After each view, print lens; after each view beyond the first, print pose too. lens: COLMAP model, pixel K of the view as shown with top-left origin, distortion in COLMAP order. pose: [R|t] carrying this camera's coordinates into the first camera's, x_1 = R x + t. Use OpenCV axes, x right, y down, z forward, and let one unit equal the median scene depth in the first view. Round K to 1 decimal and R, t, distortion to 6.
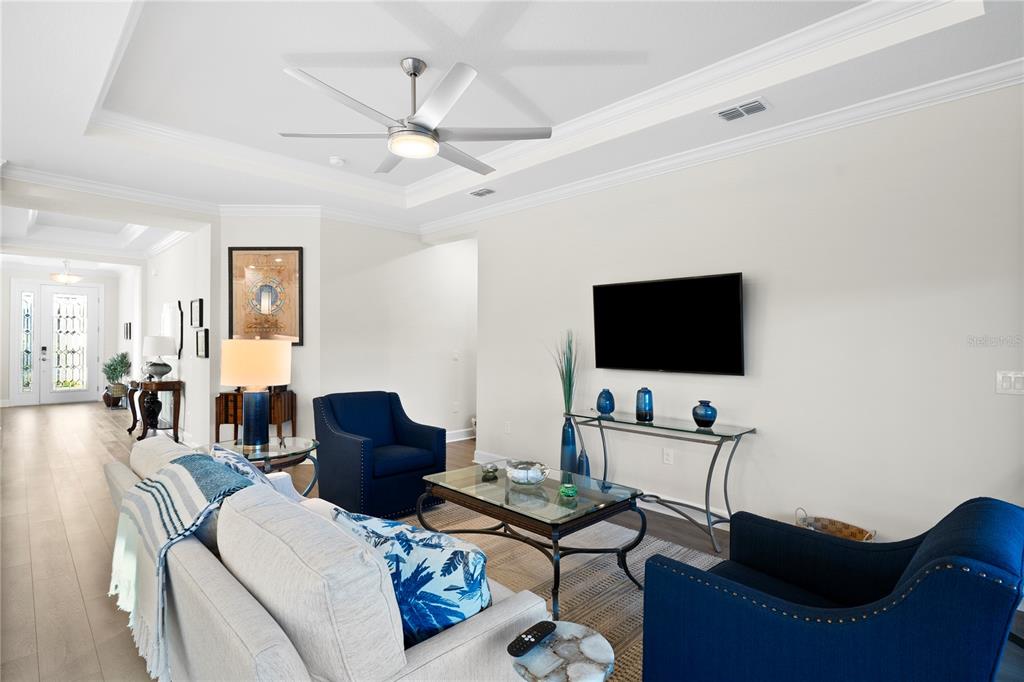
lens RADIAL K [[511.2, 0, 512.0], [0, 511.2, 341.0], [0, 0, 1]] dist [0.001505, -0.000127]
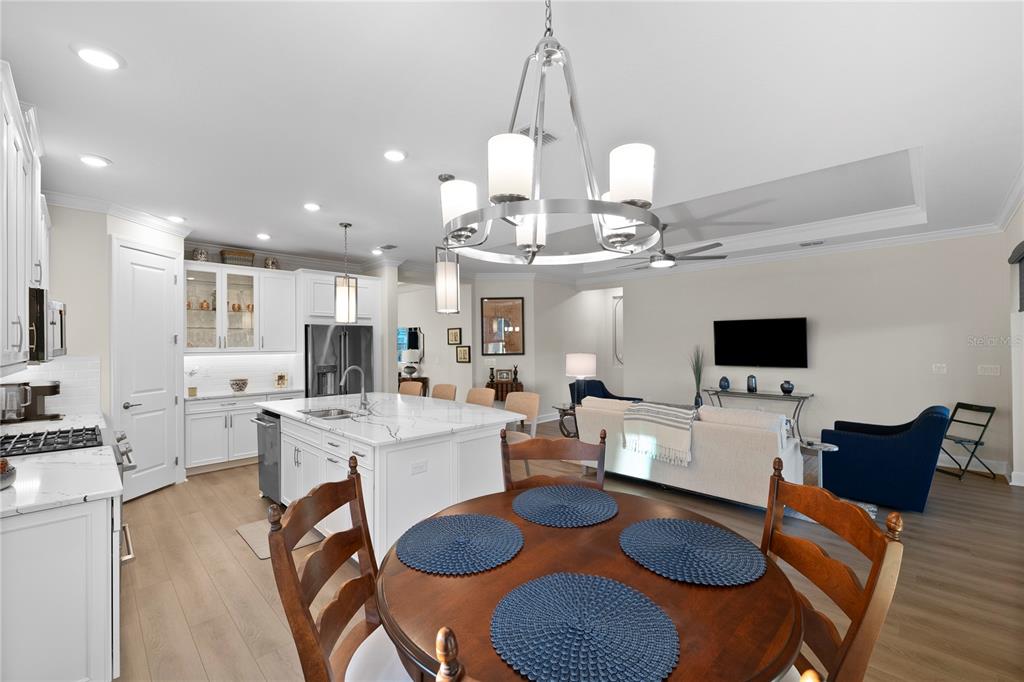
lens RADIAL K [[433.0, 0, 512.0], [0, 433.0, 341.0], [0, 0, 1]] dist [-0.001561, 0.000010]
pose [[0.999892, -0.012837, 0.007207, -0.638663], [0.012888, 0.999891, -0.007142, -0.037166], [-0.007114, 0.007235, 0.999949, -0.619853]]
